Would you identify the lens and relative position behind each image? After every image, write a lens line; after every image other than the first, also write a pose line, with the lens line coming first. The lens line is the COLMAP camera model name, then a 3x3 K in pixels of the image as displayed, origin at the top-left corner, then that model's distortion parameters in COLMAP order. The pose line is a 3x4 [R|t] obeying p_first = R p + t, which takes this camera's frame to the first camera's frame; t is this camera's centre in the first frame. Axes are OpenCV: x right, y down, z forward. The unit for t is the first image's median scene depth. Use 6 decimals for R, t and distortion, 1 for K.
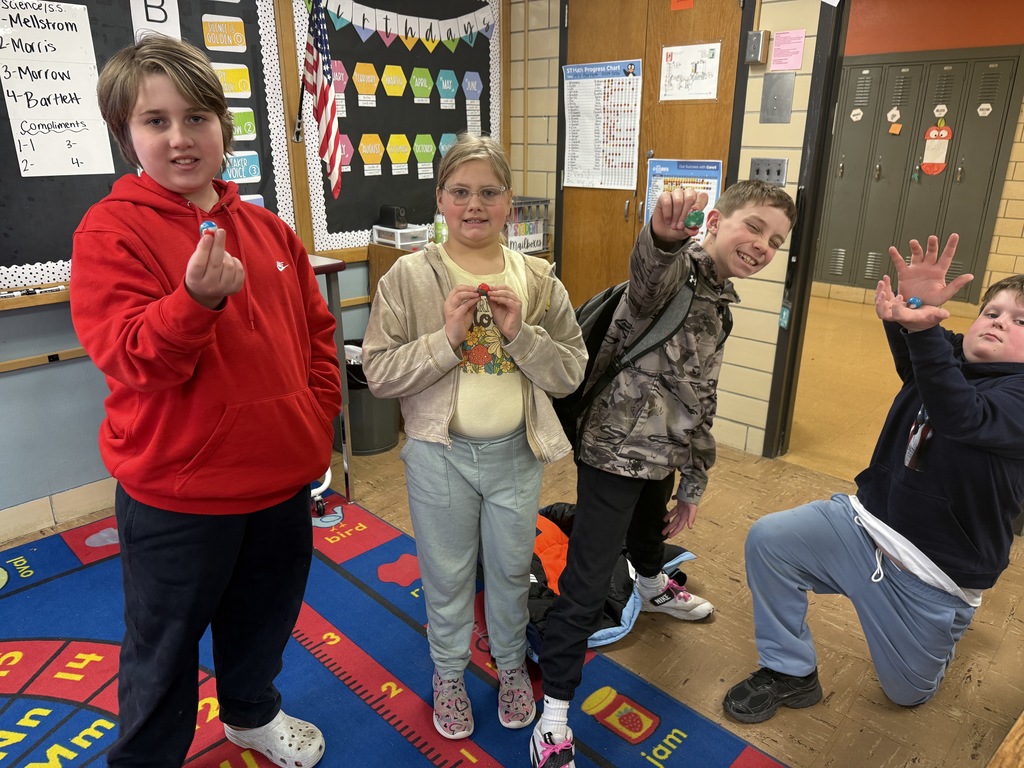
lens RADIAL K [[733.9, 0, 512.0], [0, 733.9, 384.0], [0, 0, 1]] dist [0.005472, -0.002691]
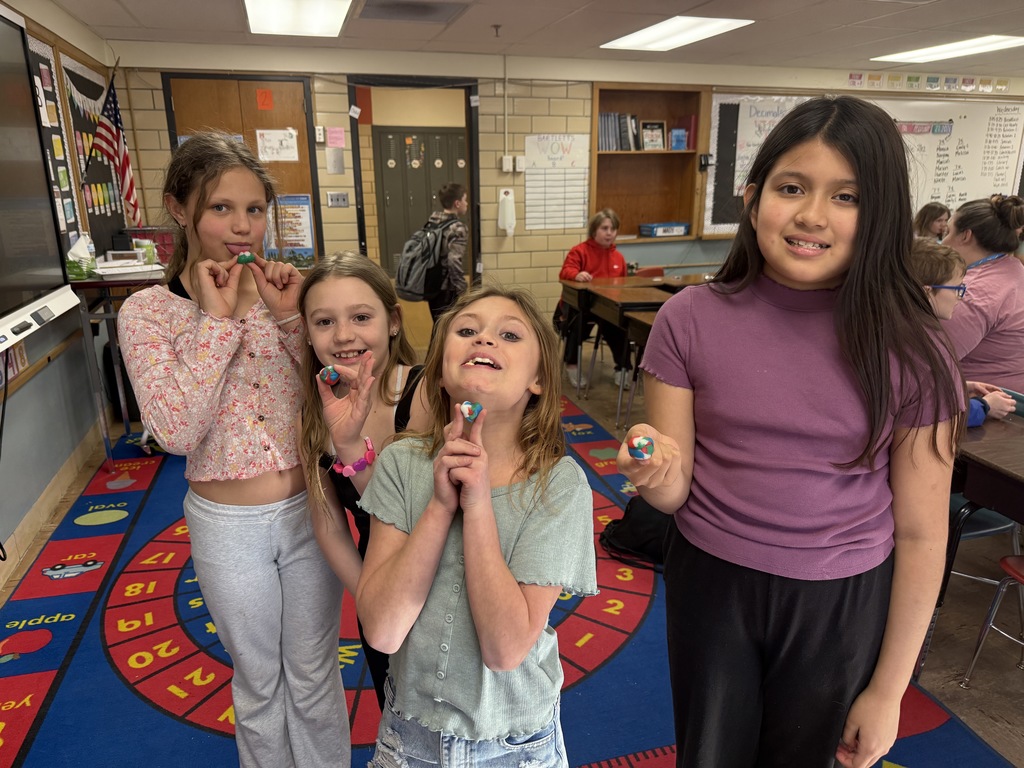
lens RADIAL K [[721.1, 0, 512.0], [0, 721.1, 384.0], [0, 0, 1]] dist [0.042723, -0.063252]
pose [[0.488365, -0.252292, 0.835374, -1.021445], [0.291413, 0.949490, 0.116394, 0.073662], [-0.822544, 0.186596, 0.537218, -0.269552]]
